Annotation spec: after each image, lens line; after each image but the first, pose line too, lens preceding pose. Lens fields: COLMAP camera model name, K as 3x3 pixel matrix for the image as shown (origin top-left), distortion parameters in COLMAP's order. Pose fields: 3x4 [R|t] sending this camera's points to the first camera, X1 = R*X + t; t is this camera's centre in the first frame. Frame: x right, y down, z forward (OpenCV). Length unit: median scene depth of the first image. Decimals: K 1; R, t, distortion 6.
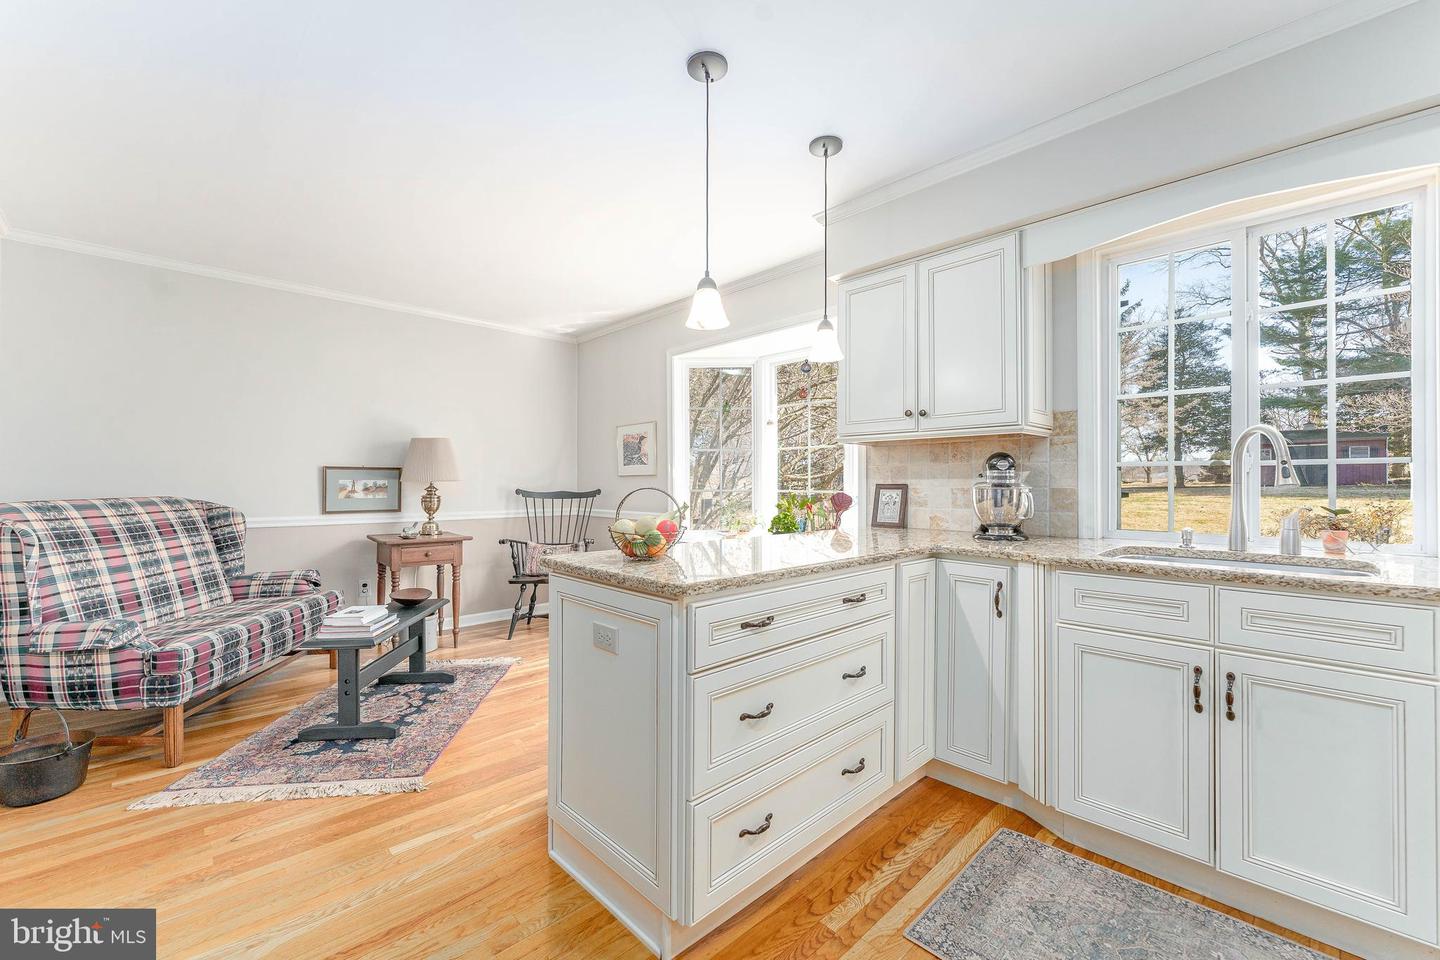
lens RADIAL K [[582.8, 0, 743.0], [0, 582.8, 480.3], [0, 0, 1]] dist [0.000255, -0.000366]
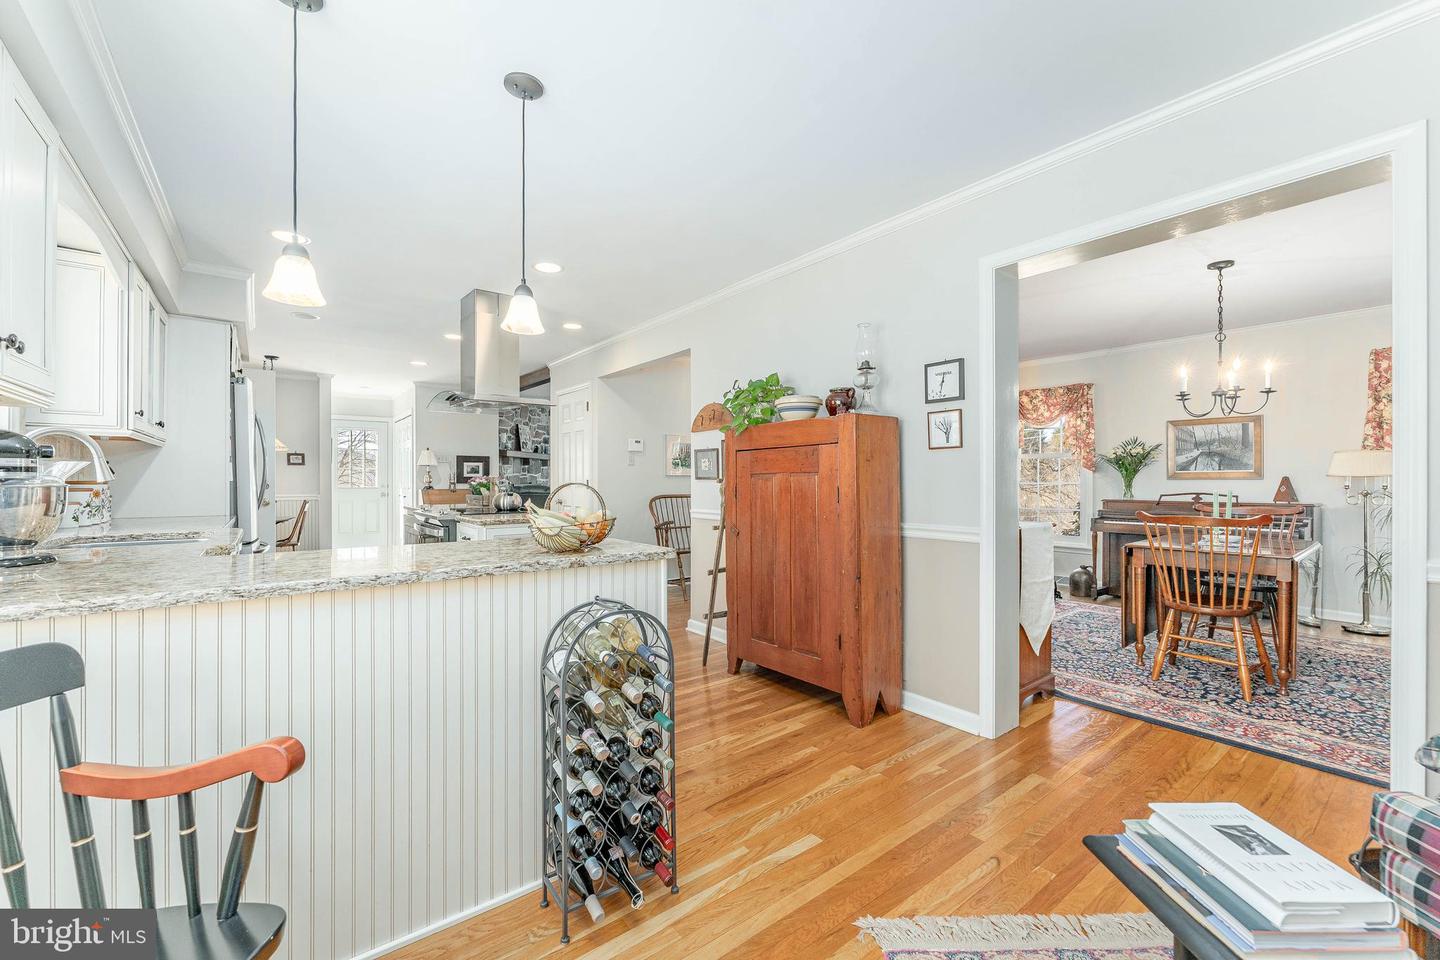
lens RADIAL K [[582.8, 0, 743.0], [0, 582.8, 480.3], [0, 0, 1]] dist [0.000255, -0.000366]
pose [[-0.994884, -0.001240, 0.101014, -0.334488], [-0.001507, 0.999996, -0.002564, 0.005707], [-0.101011, -0.002703, -0.994882, 1.188555]]
